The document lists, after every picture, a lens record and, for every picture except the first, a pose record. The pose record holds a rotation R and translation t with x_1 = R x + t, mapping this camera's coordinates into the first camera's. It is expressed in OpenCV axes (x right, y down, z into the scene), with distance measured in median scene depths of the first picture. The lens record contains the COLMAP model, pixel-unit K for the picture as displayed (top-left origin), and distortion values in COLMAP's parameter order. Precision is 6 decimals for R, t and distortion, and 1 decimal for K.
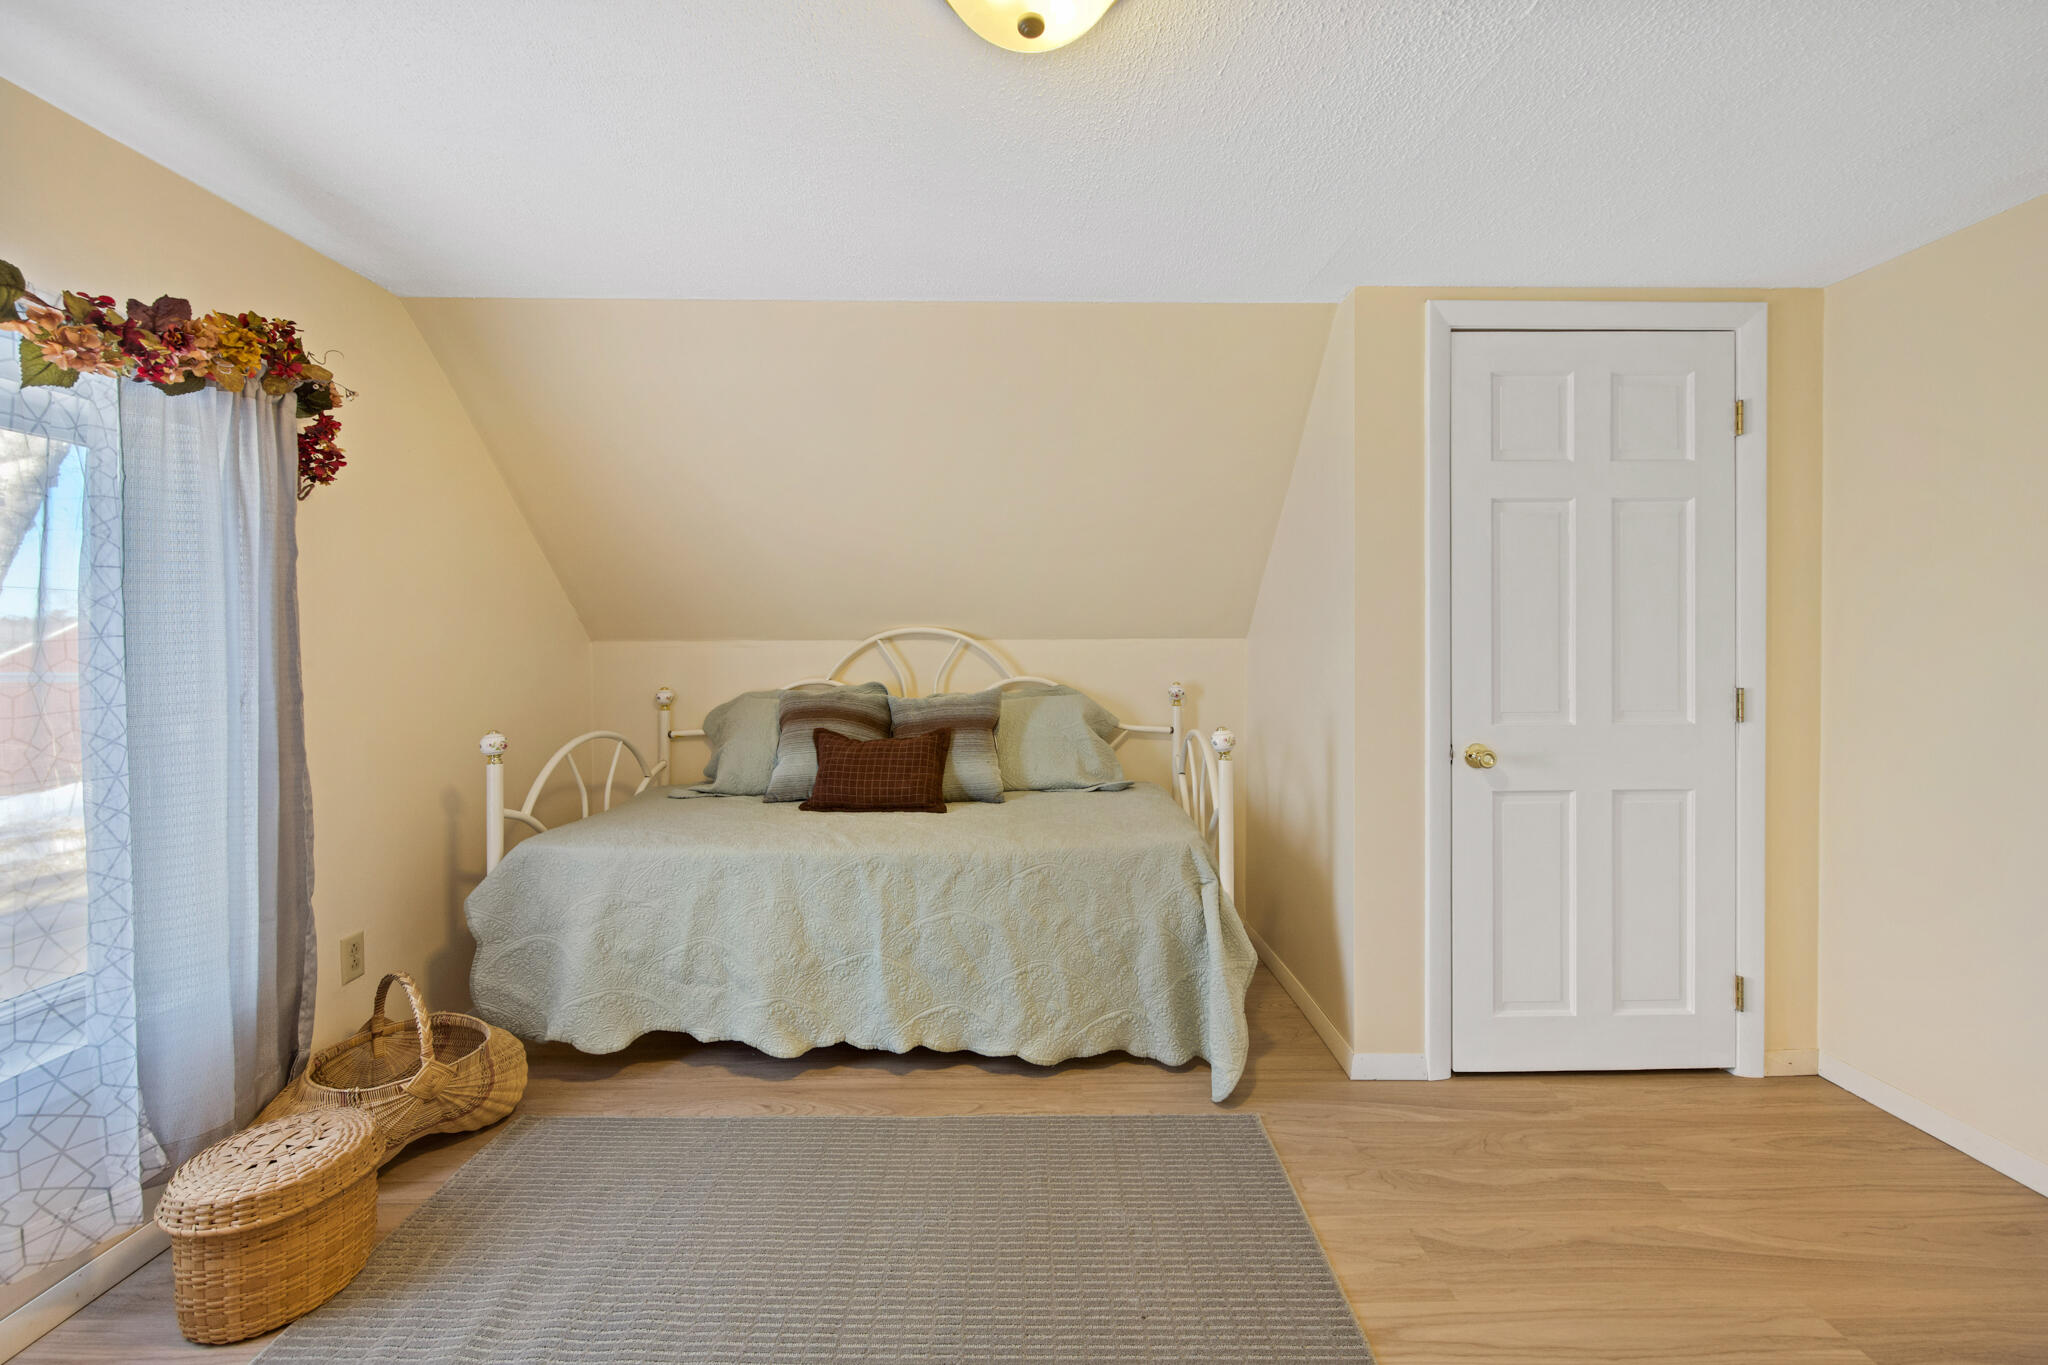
lens RADIAL K [[823.9, 0, 1026.8], [0, 823.9, 647.5], [0, 0, 1]] dist [-0.000466, 0.000103]
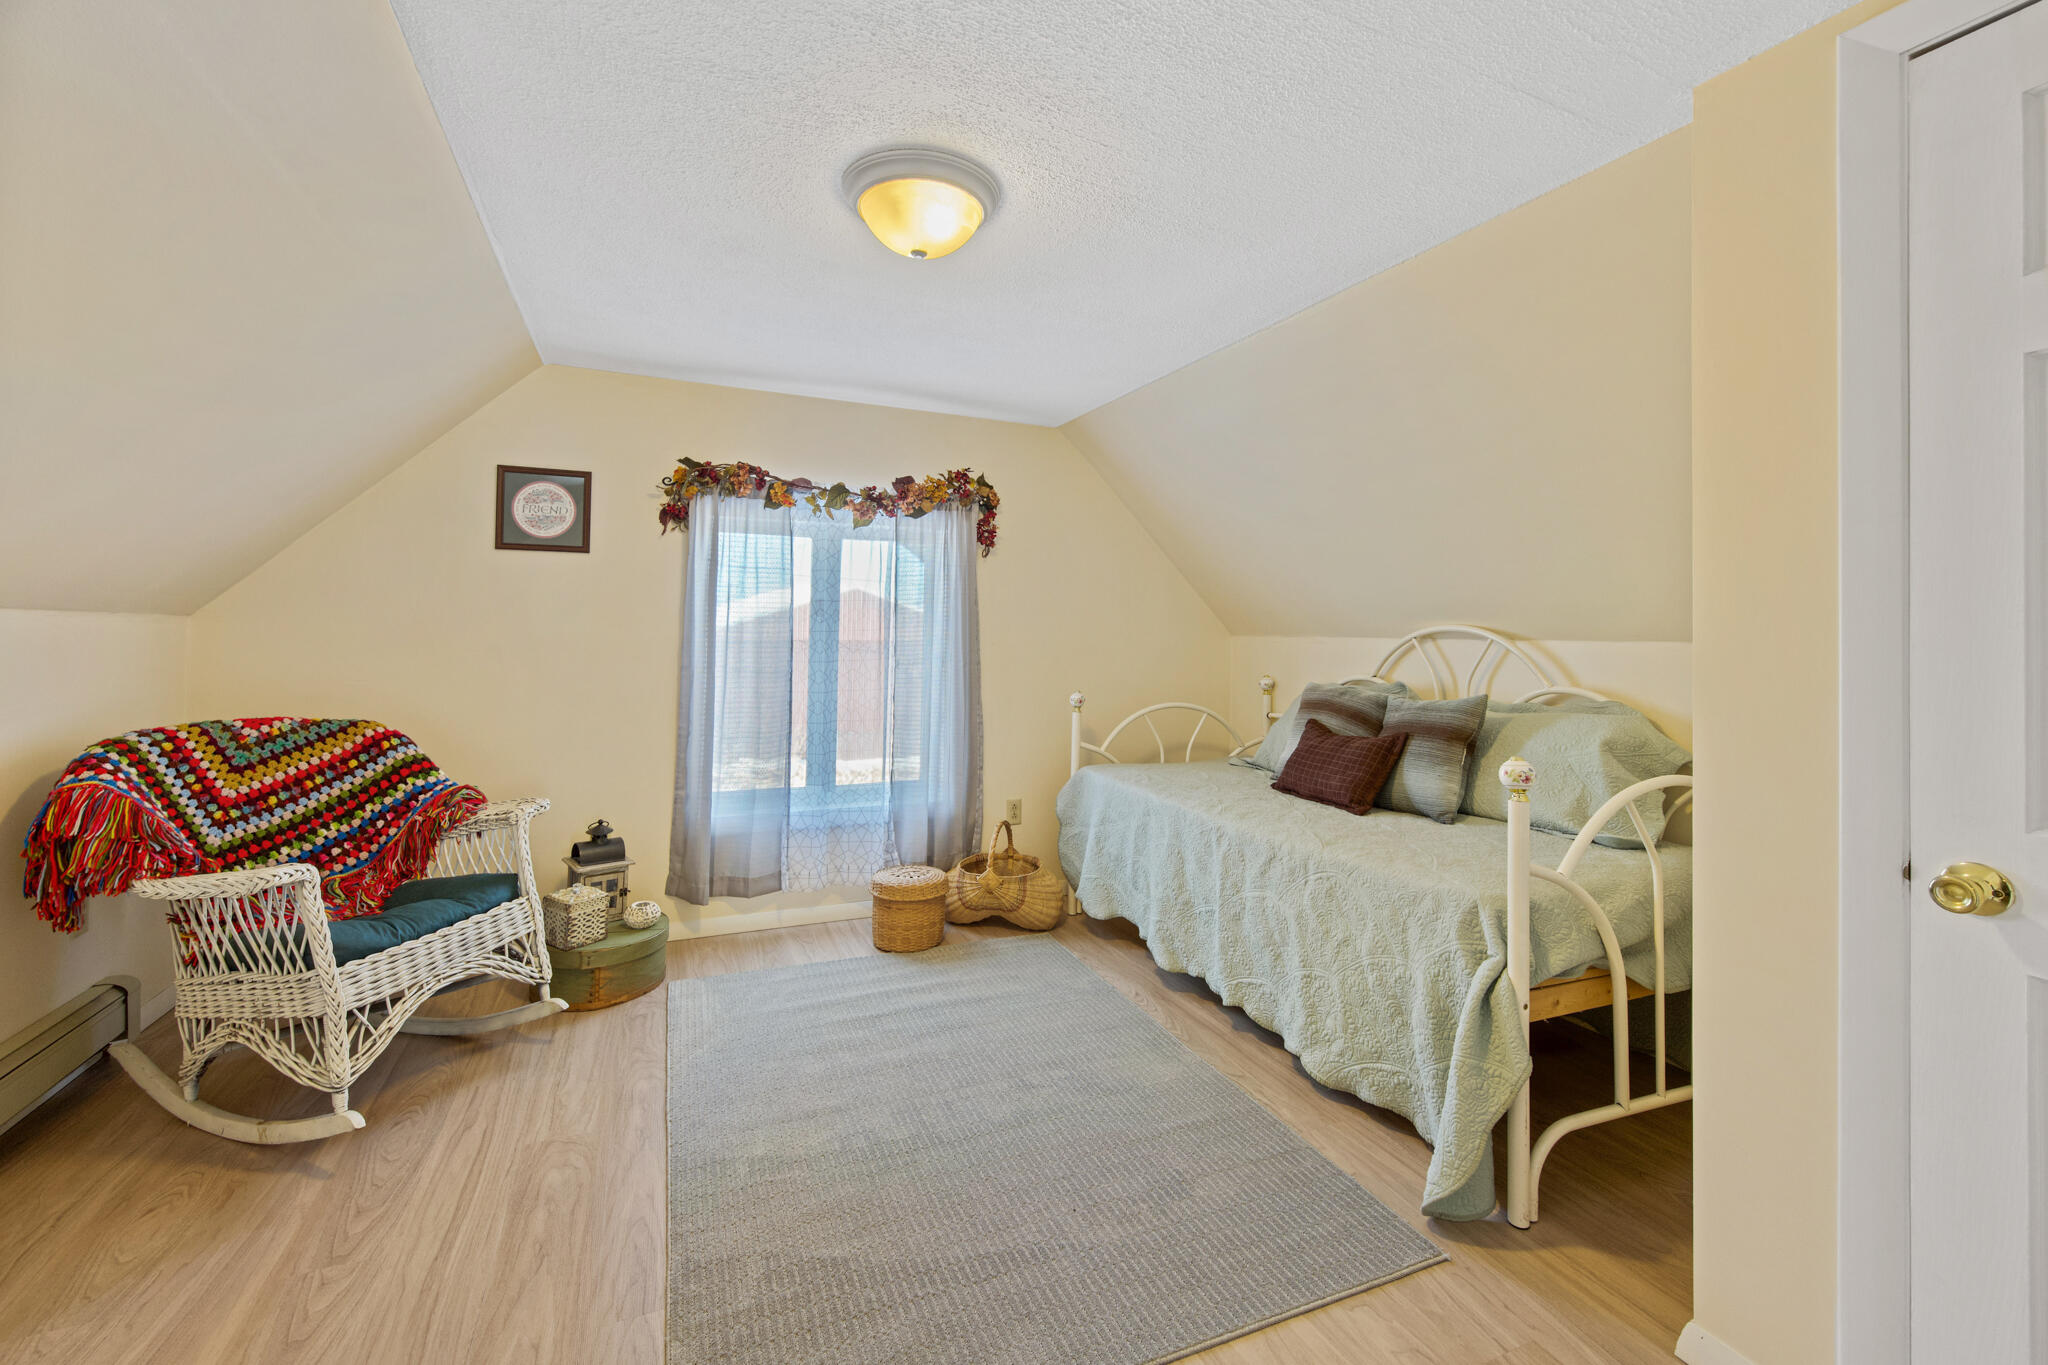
lens RADIAL K [[858.8, 0, 1020.6], [0, 858.8, 617.7], [0, 0, 1]] dist [0.000162, 0.000118]
pose [[0.378037, -0.006308, -0.925769, 0.812023], [-0.025443, 0.999528, -0.017200, -0.006432], [0.925441, 0.030057, 0.377698, 0.282308]]
